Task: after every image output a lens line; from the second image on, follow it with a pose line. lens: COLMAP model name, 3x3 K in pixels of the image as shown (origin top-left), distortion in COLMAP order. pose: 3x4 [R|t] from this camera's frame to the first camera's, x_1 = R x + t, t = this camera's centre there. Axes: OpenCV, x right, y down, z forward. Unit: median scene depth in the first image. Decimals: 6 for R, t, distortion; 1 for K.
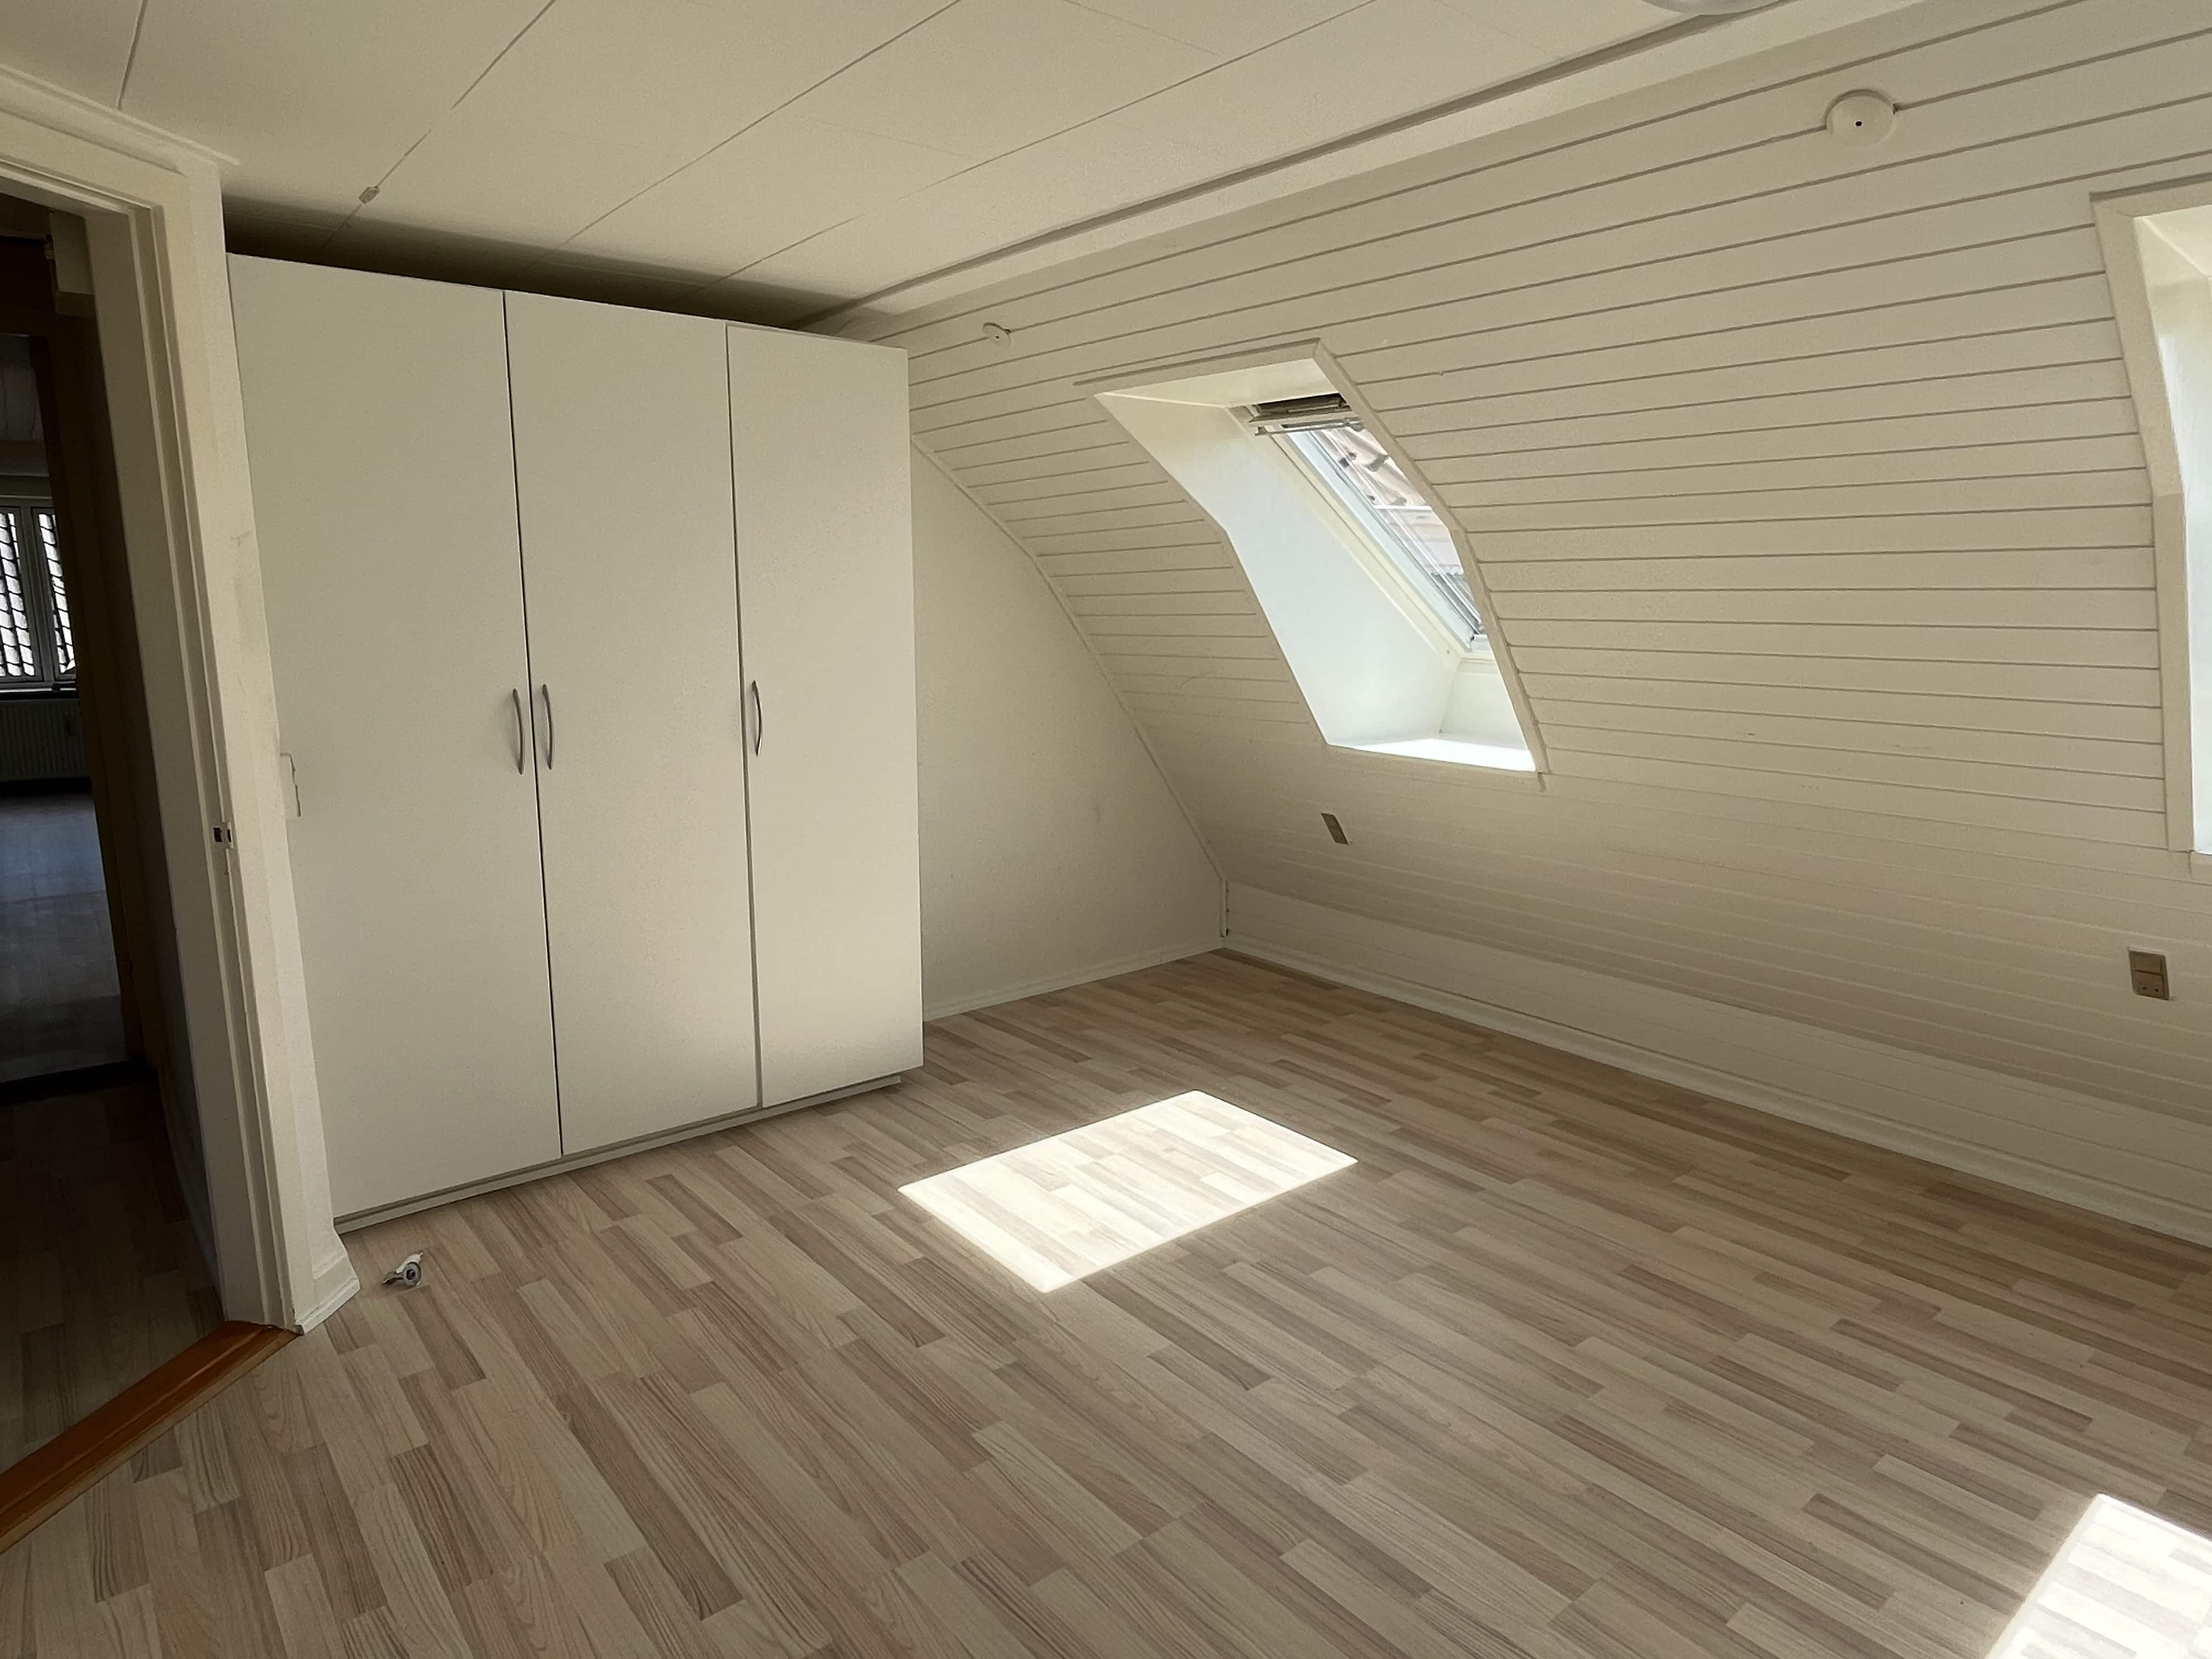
lens RADIAL K [[1331.7, 0, 1093.1], [0, 1331.7, 834.4], [0, 0, 1]] dist [-0.003845, 0.000317]
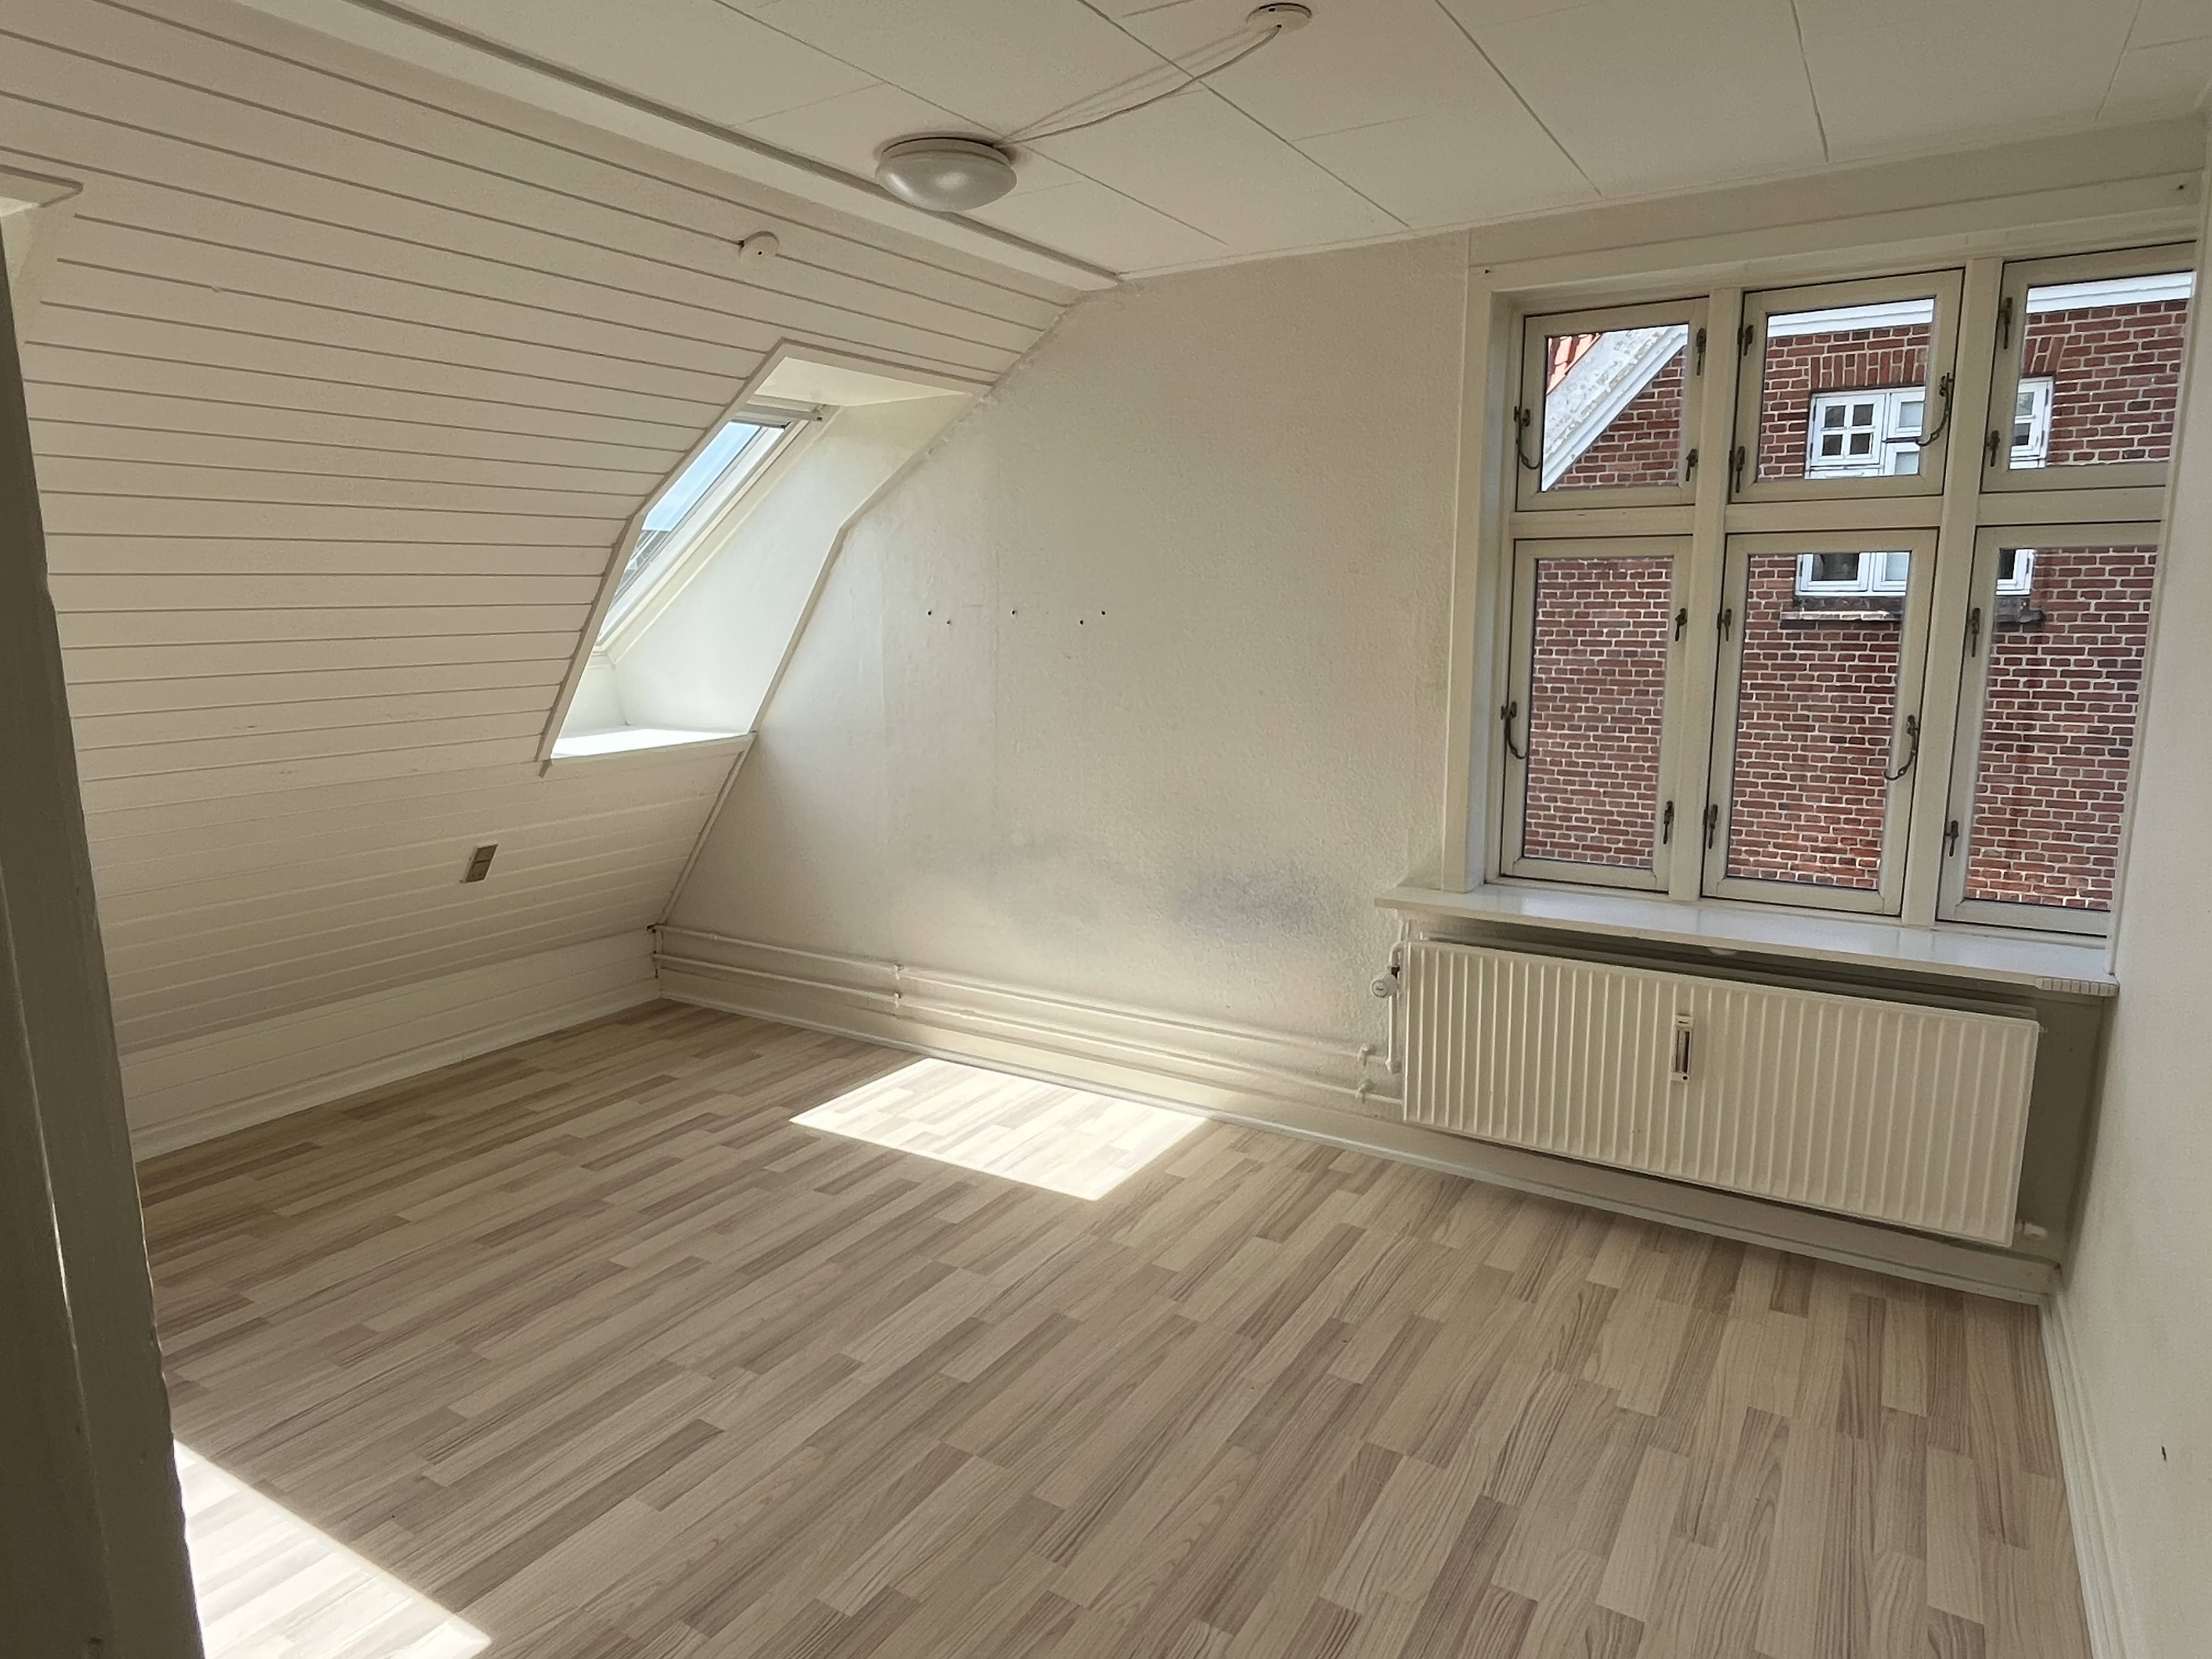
lens RADIAL K [[1331.7, 0, 1087.1], [0, 1331.7, 826.7], [0, 0, 1]] dist [-0.003845, 0.000317]
pose [[-0.328450, -0.163104, 0.930332, -0.737154], [0.173304, 0.957848, 0.229112, -0.149001], [-0.928486, 0.236482, -0.286339, 0.901934]]
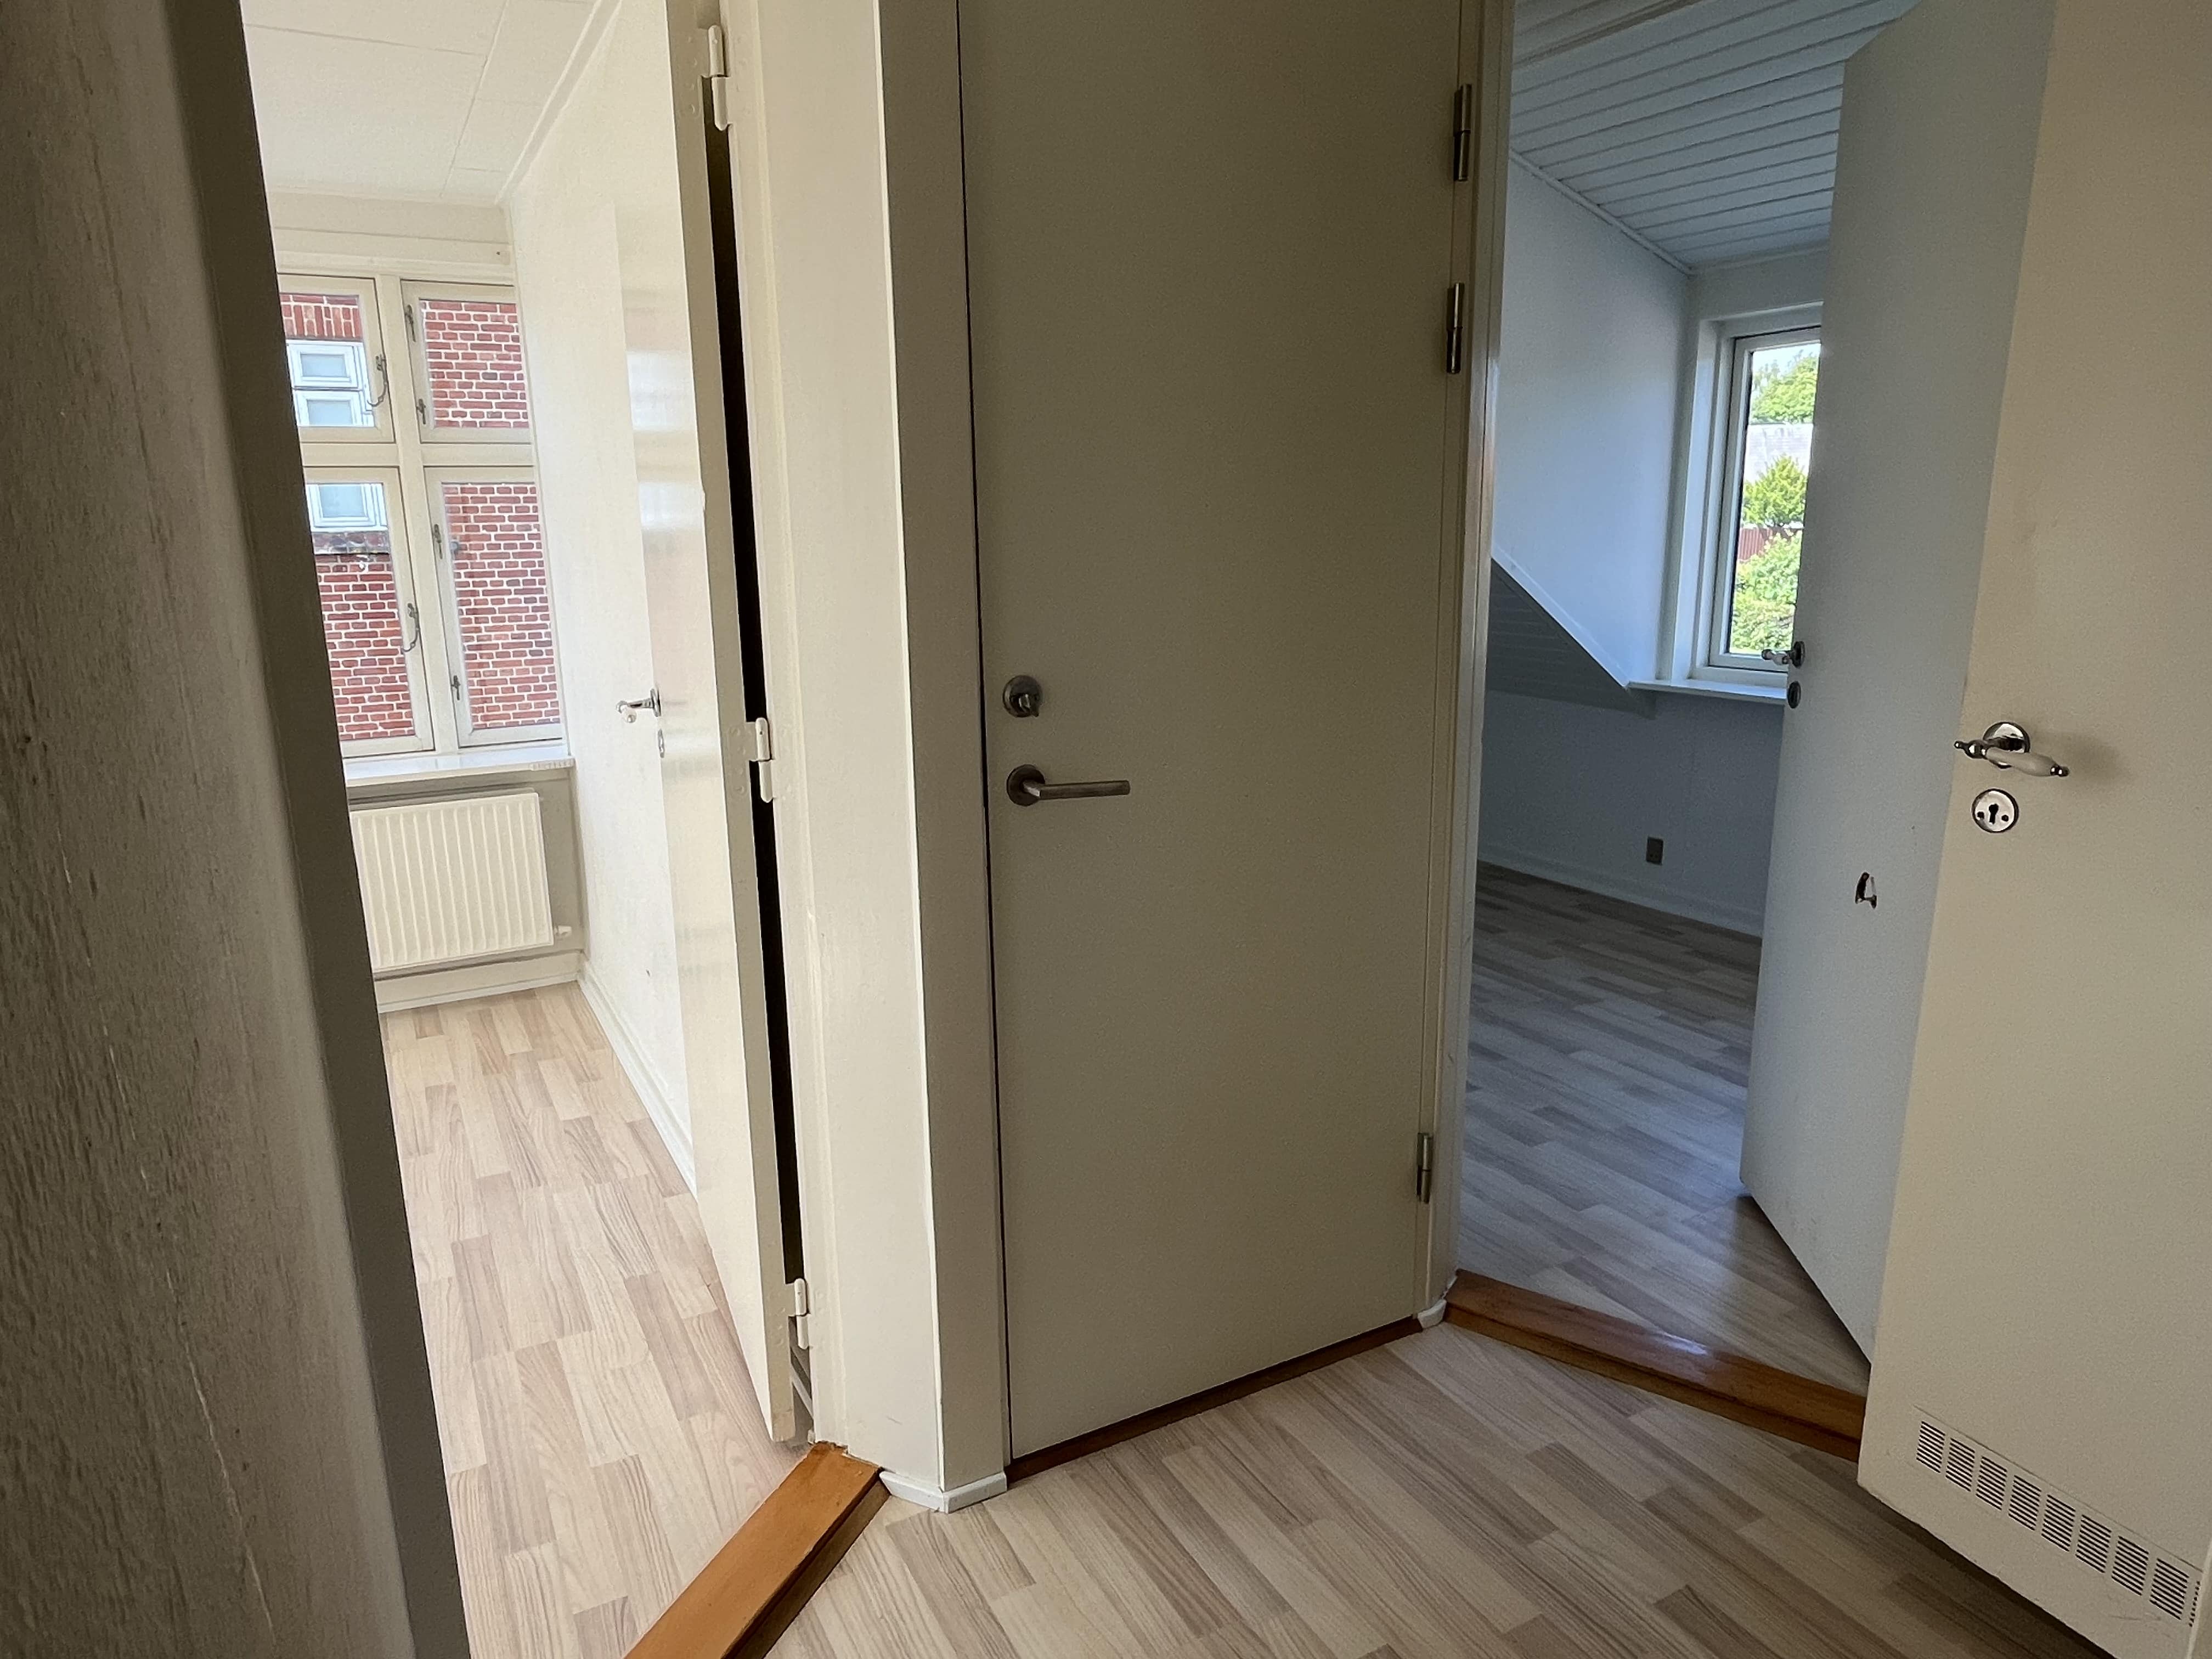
lens RADIAL K [[1331.7, 0, 1090.8], [0, 1331.7, 825.9], [0, 0, 1]] dist [-0.003845, 0.000317]
pose [[-0.984568, -0.026203, 0.173027, -0.966559], [0.044380, 0.919017, 0.391712, -0.196315], [-0.169279, 0.393346, -0.903672, 1.286656]]
